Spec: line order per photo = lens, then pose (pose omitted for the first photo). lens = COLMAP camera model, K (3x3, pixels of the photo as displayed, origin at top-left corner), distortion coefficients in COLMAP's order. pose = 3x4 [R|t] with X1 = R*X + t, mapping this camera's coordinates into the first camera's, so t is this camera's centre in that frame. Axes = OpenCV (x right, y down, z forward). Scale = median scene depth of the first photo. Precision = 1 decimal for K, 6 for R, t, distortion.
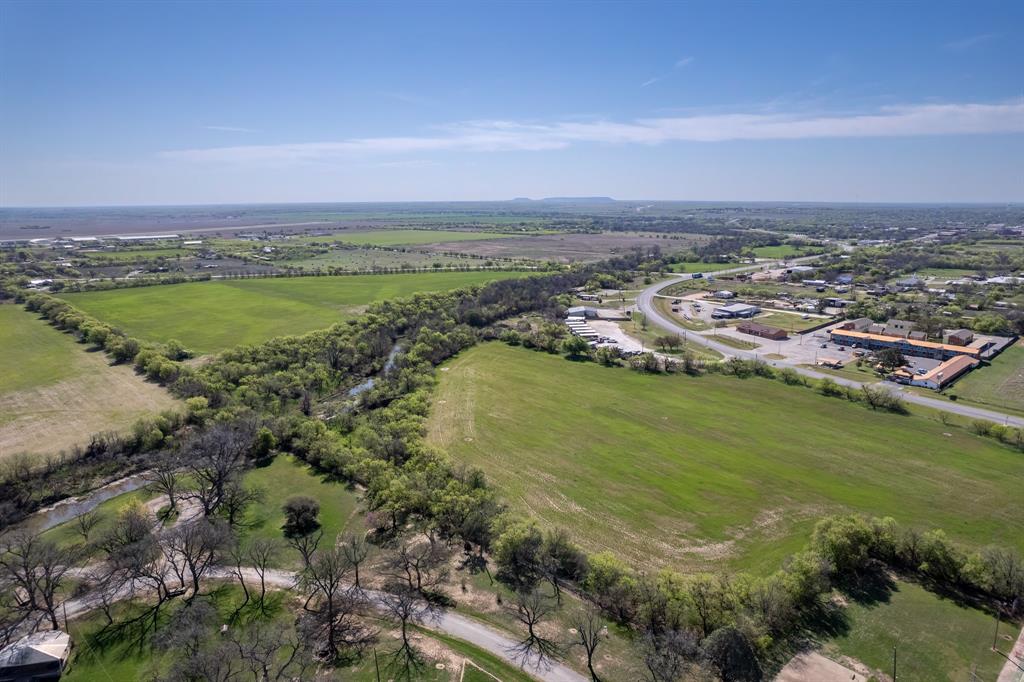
lens RADIAL K [[657.0, 0, 520.6], [0, 657.0, 344.3], [0, 0, 1]] dist [-0.074813, 0.064443]
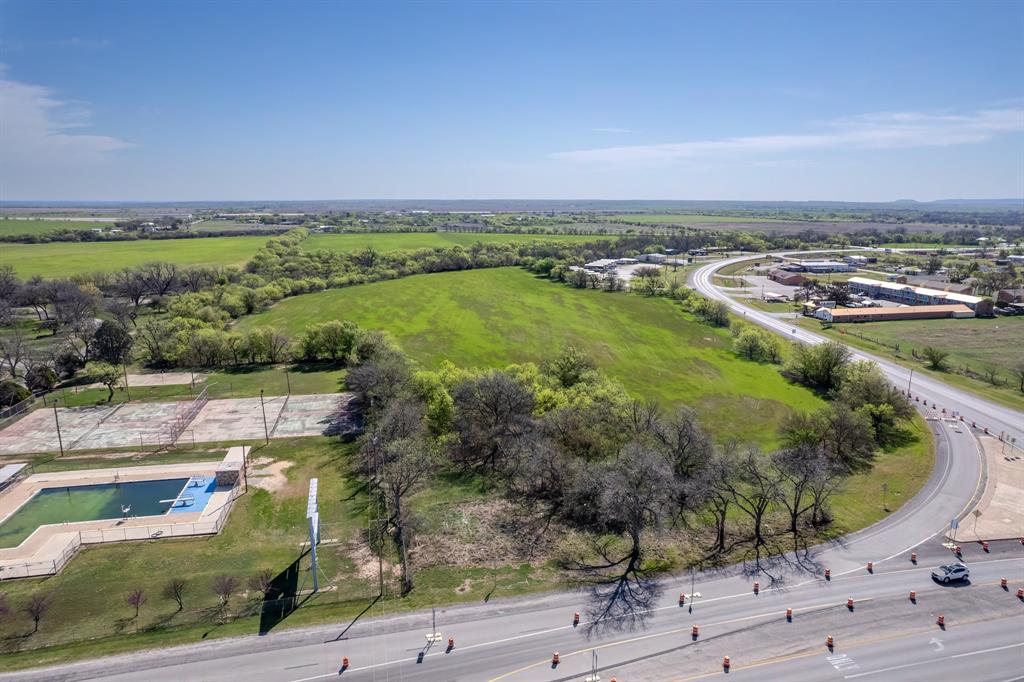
lens RADIAL K [[657.0, 0, 515.0], [0, 657.0, 345.4], [0, 0, 1]] dist [-0.074813, 0.064443]
pose [[0.855096, 0.123064, -0.503652, 0.425066], [-0.121519, 0.991934, 0.036060, 0.070600], [0.504028, 0.030368, 0.863153, 0.035592]]
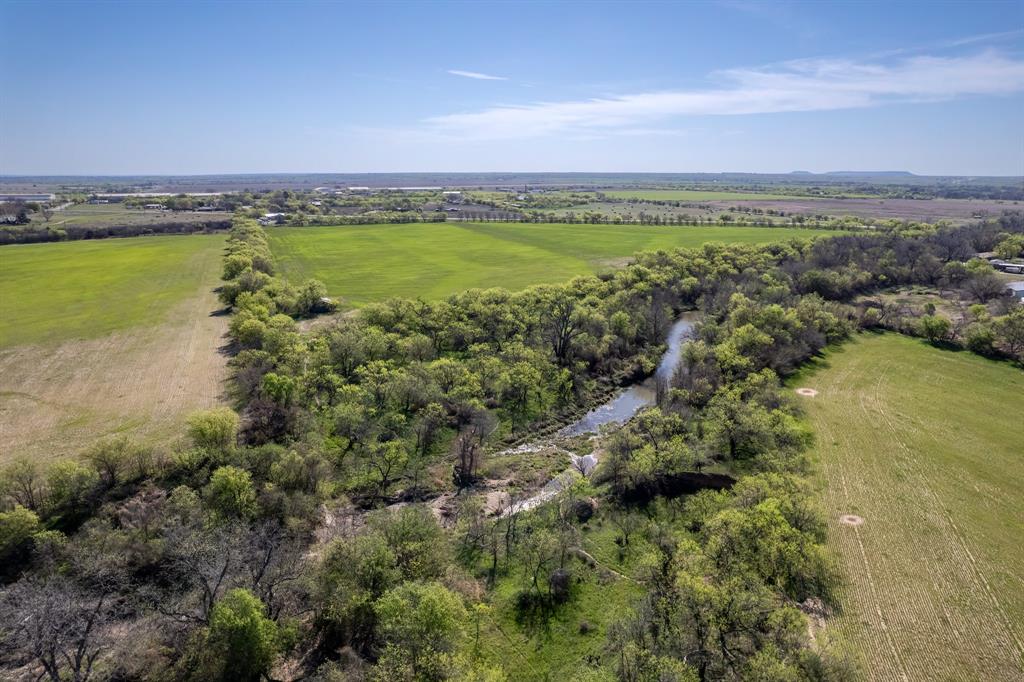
lens RADIAL K [[657.0, 0, 528.1], [0, 657.0, 346.3], [0, 0, 1]] dist [-0.074813, 0.064443]
pose [[0.928126, 0.105032, -0.357143, -0.091833], [-0.089330, 0.994179, 0.060231, -0.000442], [0.361390, -0.023998, 0.932106, 0.368326]]
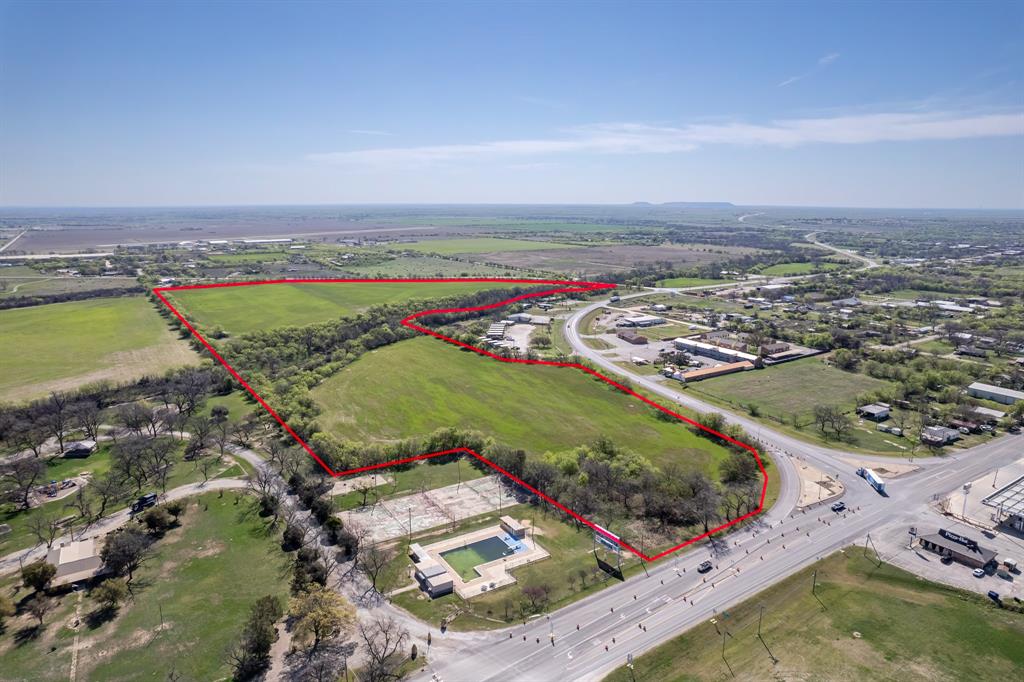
lens RADIAL K [[657.0, 0, 514.6], [0, 657.0, 338.6], [0, 0, 1]] dist [-0.074813, 0.064443]
pose [[0.981012, 0.045389, -0.188559, 0.321404], [-0.047630, 0.998838, -0.007369, 0.002515], [0.188006, 0.016210, 0.982034, -0.271212]]
